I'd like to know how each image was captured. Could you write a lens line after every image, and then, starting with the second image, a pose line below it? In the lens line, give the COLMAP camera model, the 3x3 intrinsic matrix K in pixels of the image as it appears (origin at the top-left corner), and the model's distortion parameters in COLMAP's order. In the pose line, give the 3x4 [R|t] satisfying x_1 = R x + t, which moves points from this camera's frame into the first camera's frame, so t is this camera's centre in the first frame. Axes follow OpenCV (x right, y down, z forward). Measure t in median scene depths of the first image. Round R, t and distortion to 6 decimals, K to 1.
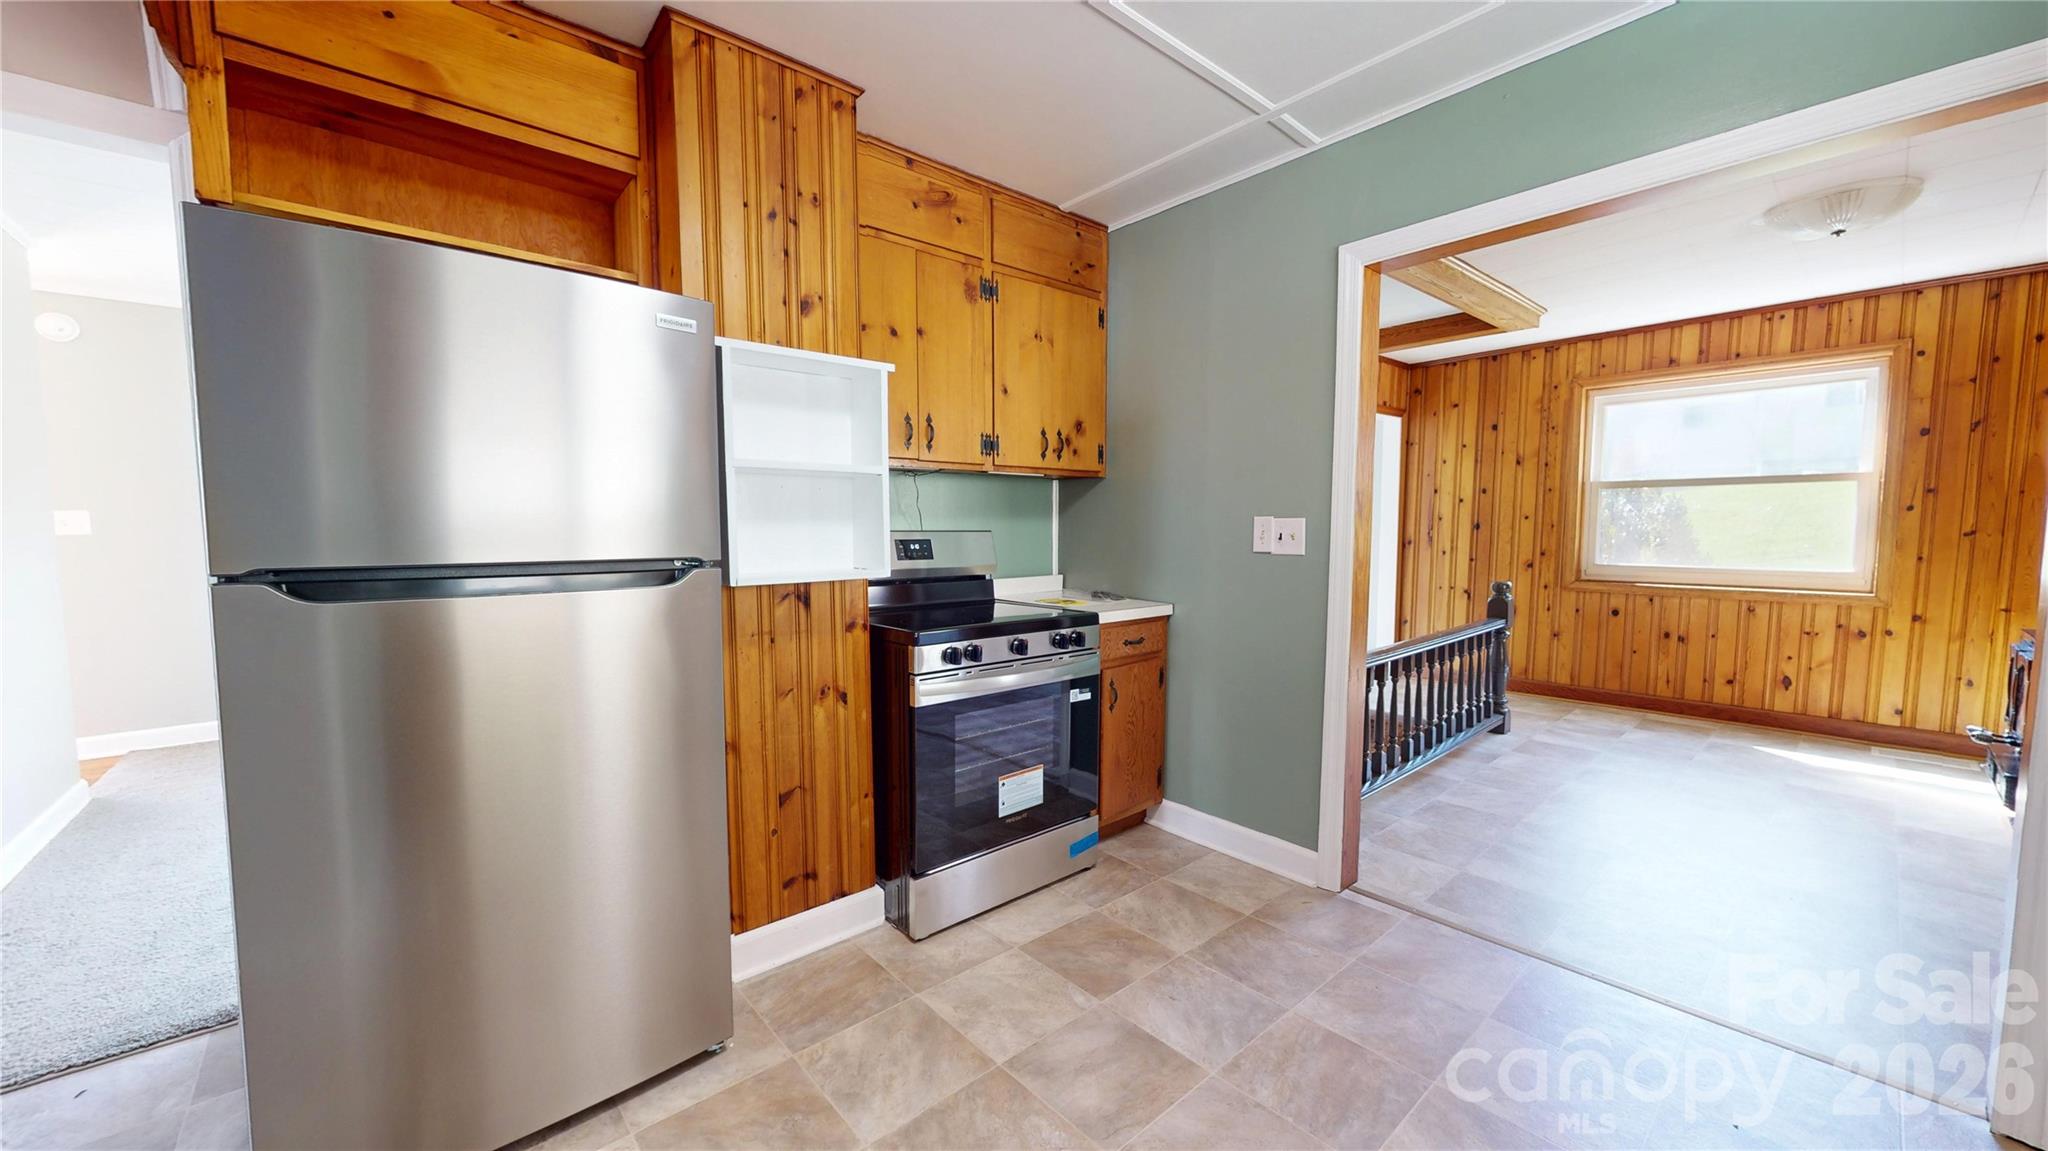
lens RADIAL K [[741.7, 0, 1021.6], [0, 741.7, 563.8], [0, 0, 1]] dist [0.000354, 0.000105]
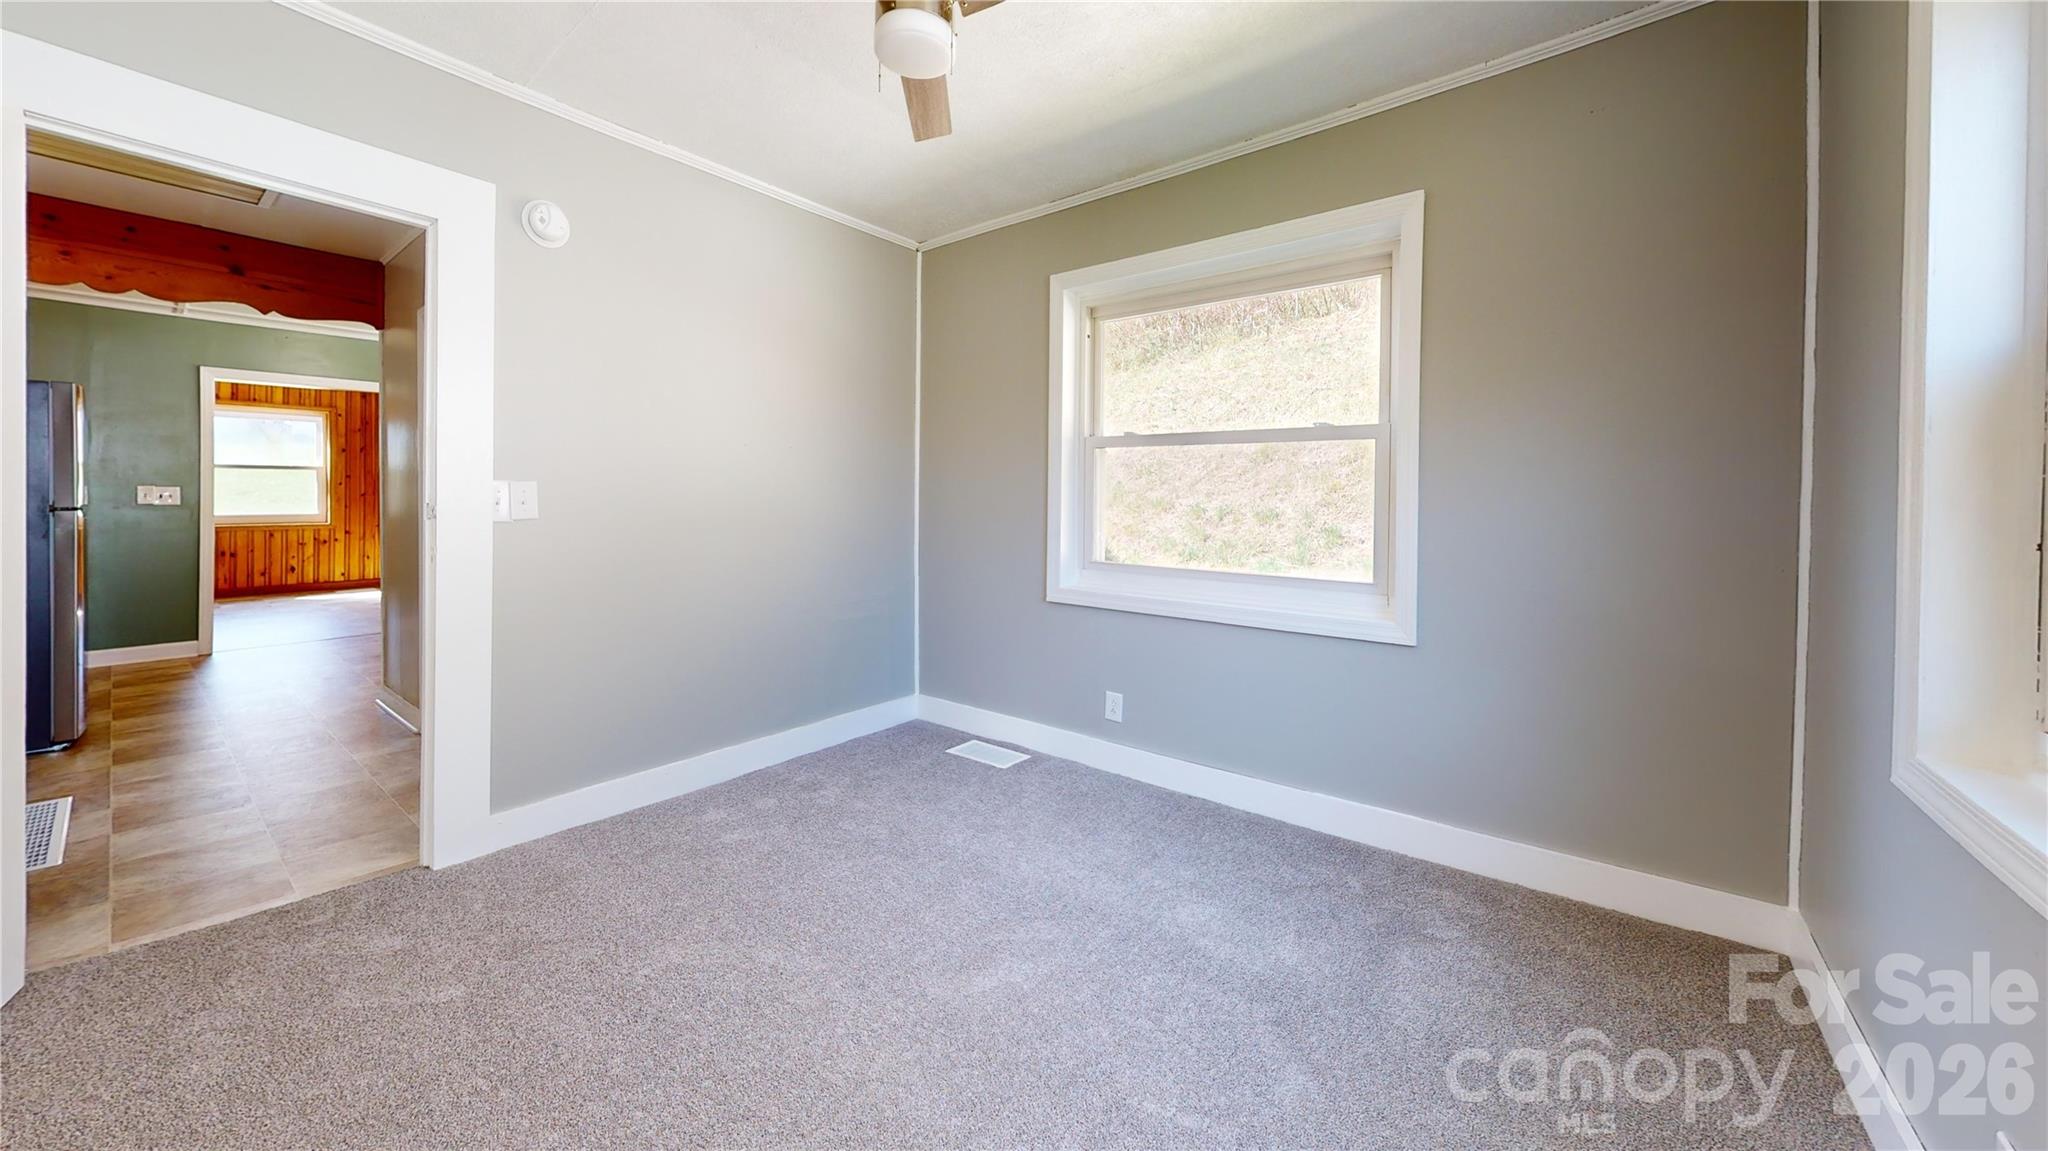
lens RADIAL K [[721.3, 0, 1014.1], [0, 721.3, 499.3], [0, 0, 1]] dist [0.009521, 0.000103]
pose [[-0.177489, -0.006570, 0.984101, -1.321846], [0.044102, 0.998920, 0.014623, 0.029571], [-0.983134, 0.045996, -0.177007, -0.608562]]
